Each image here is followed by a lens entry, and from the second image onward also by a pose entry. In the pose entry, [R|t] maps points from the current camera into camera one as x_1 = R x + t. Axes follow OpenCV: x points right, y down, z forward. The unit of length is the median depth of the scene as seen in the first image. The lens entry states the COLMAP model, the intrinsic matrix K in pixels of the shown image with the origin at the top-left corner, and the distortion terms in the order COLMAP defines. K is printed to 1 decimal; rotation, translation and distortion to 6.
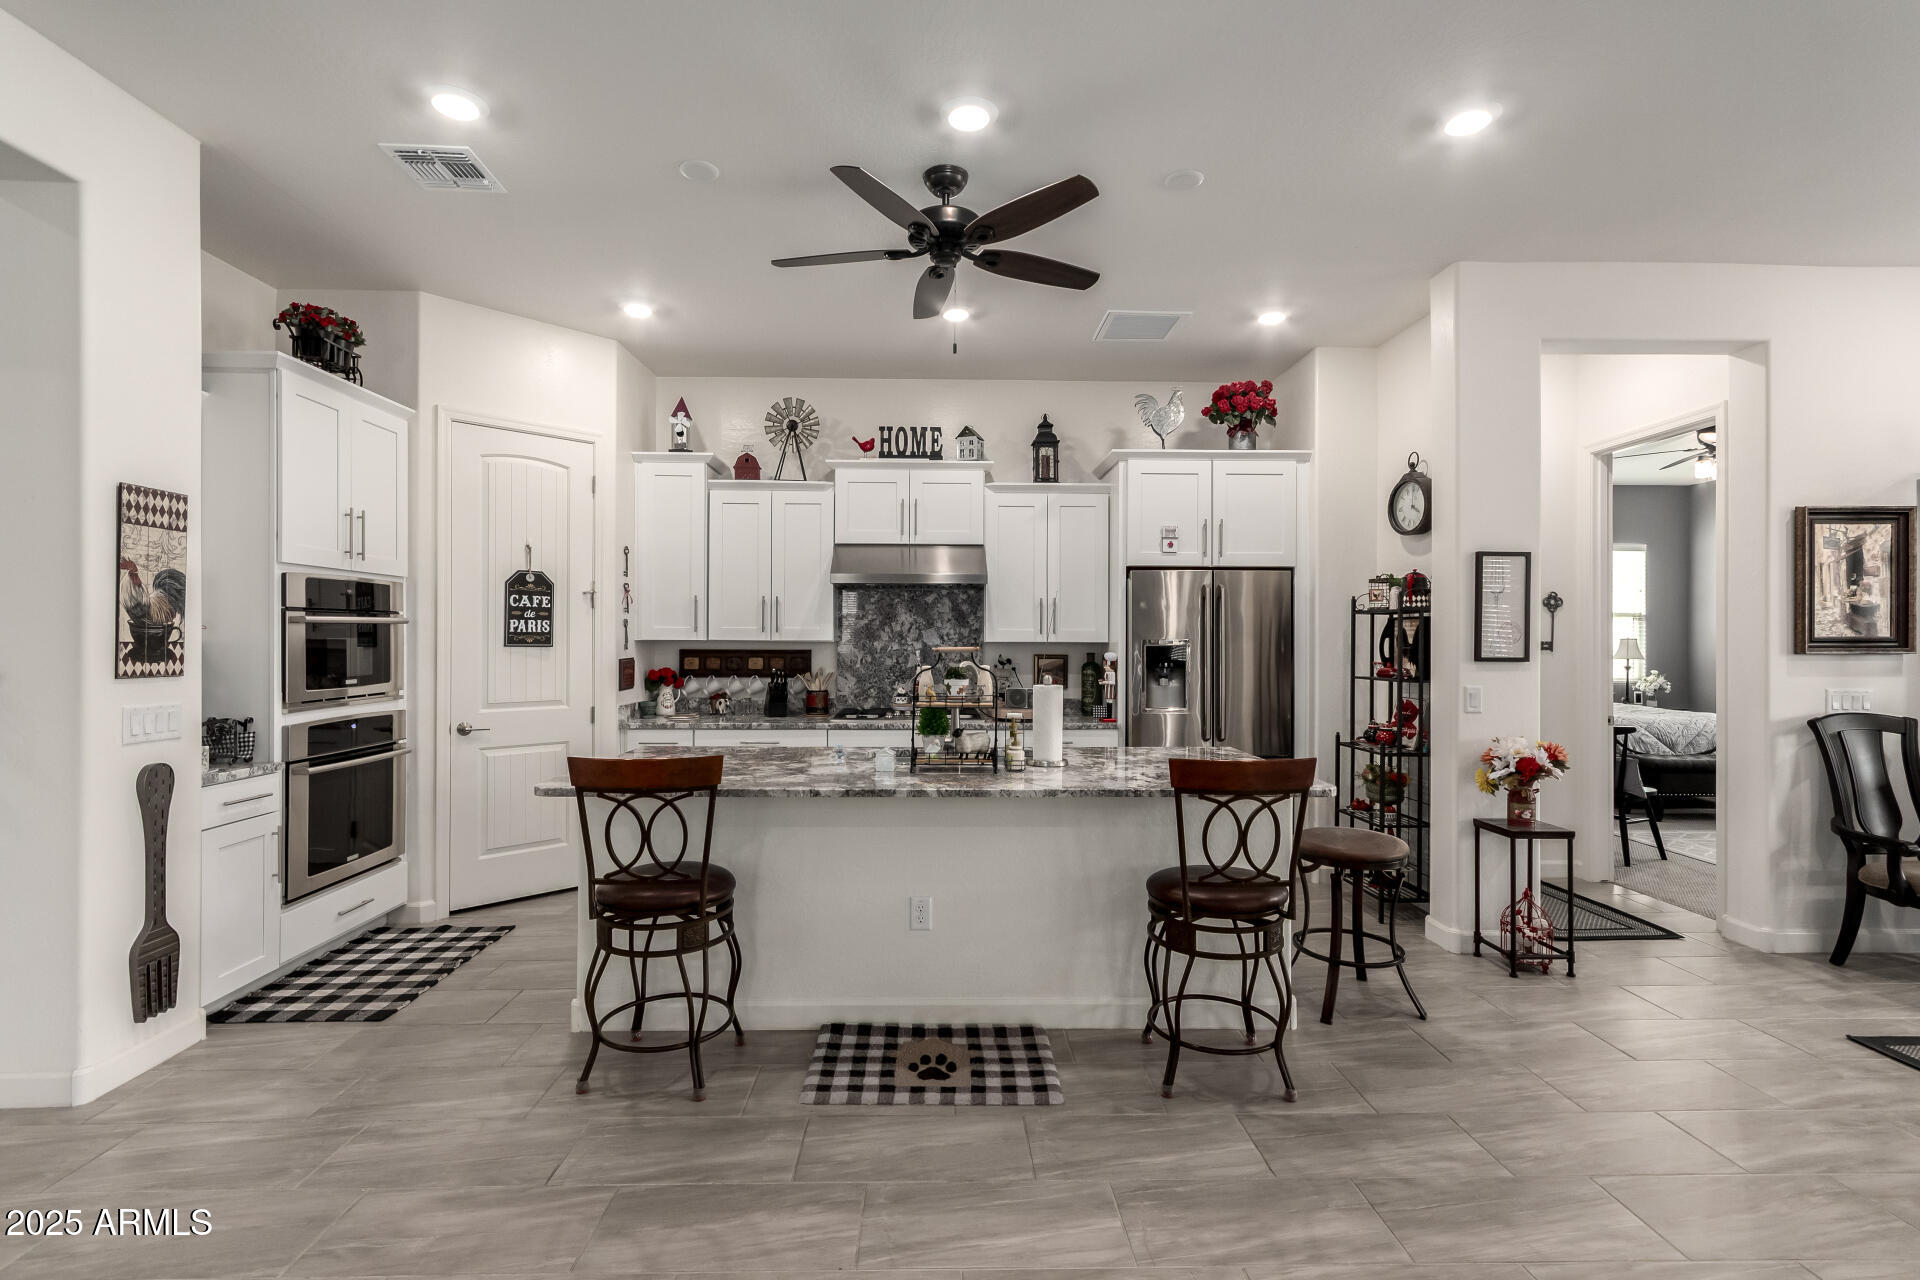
lens RADIAL K [[883.6, 0, 946.9], [0, 883.6, 640.9], [0, 0, 1]] dist [0.004488, -0.000590]
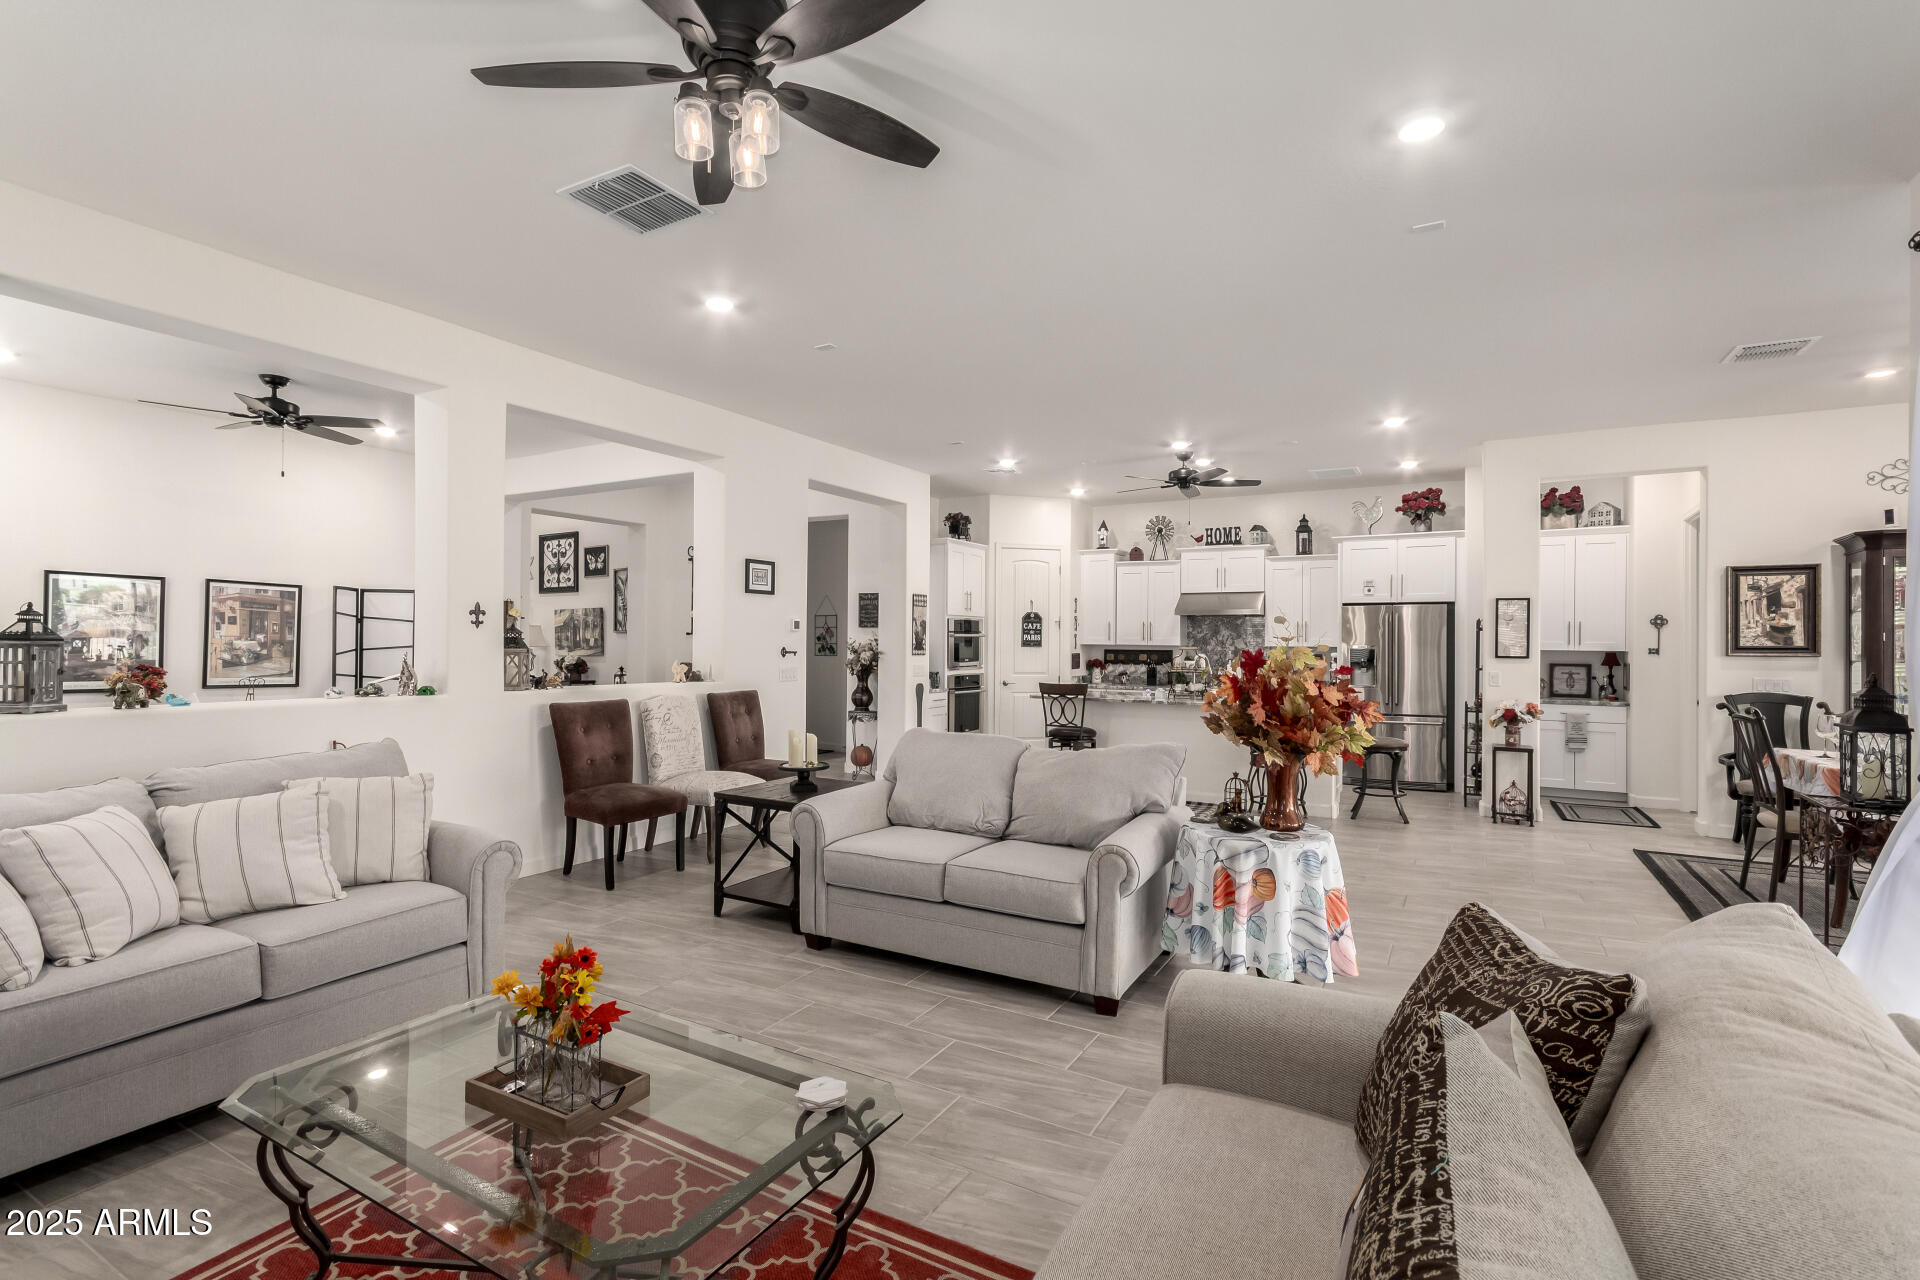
lens RADIAL K [[883.6, 0, 966.0], [0, 883.6, 637.3], [0, 0, 1]] dist [0.004488, -0.000590]
pose [[0.861730, 0.000808, -0.507366, 0.576807], [-0.006505, 0.999934, -0.009456, 0.004765], [0.507325, 0.011449, 0.861679, -1.123127]]
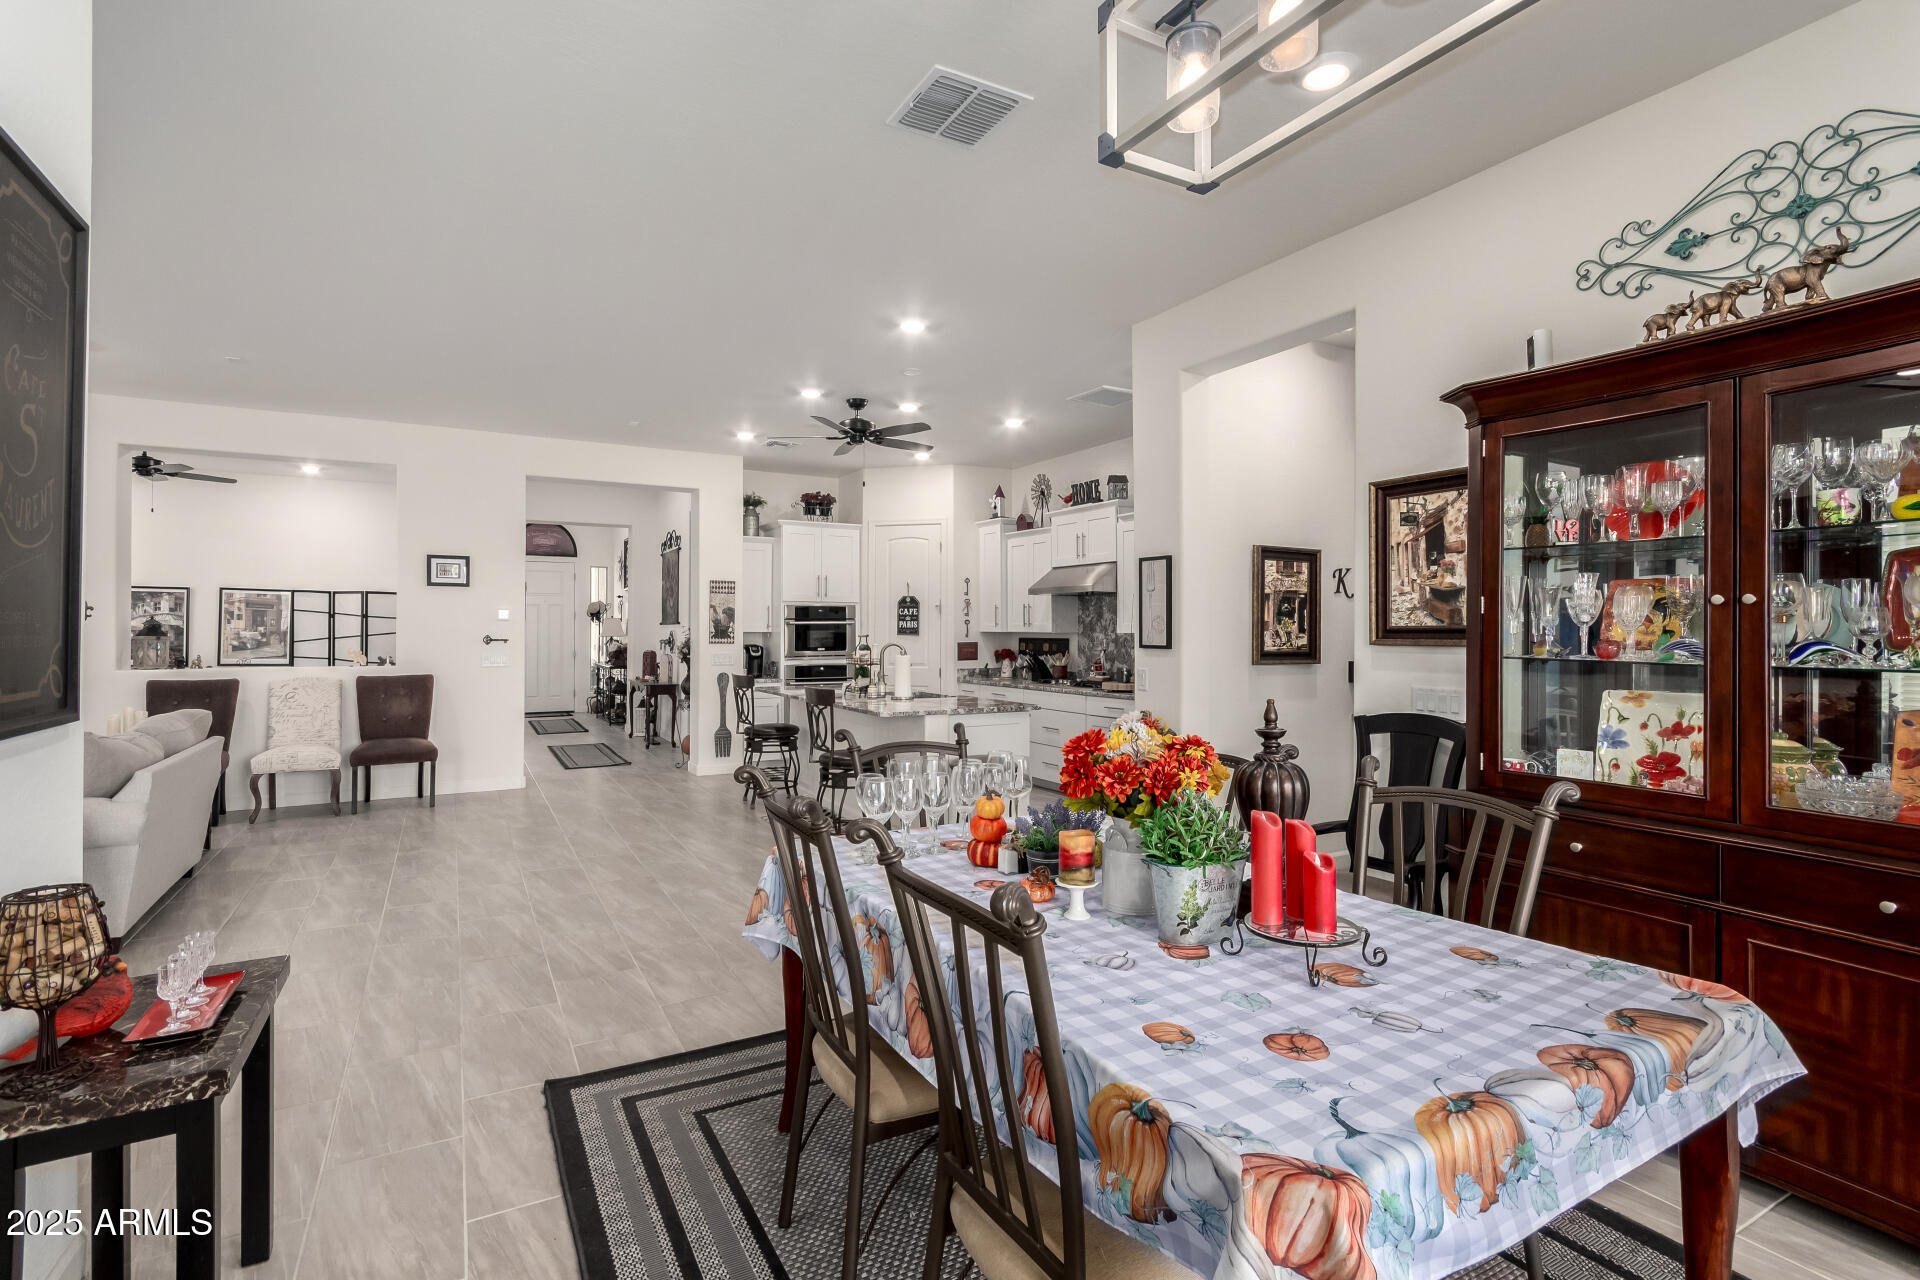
lens RADIAL K [[911.5, 0, 979.5], [0, 911.5, 625.3], [0, 0, 1]] dist [0.000884, 0.002442]
pose [[0.483781, -0.007033, -0.875161, 1.574205], [-0.003206, 0.999947, -0.009808, 0.004678], [0.875183, 0.007551, 0.483733, 0.195756]]
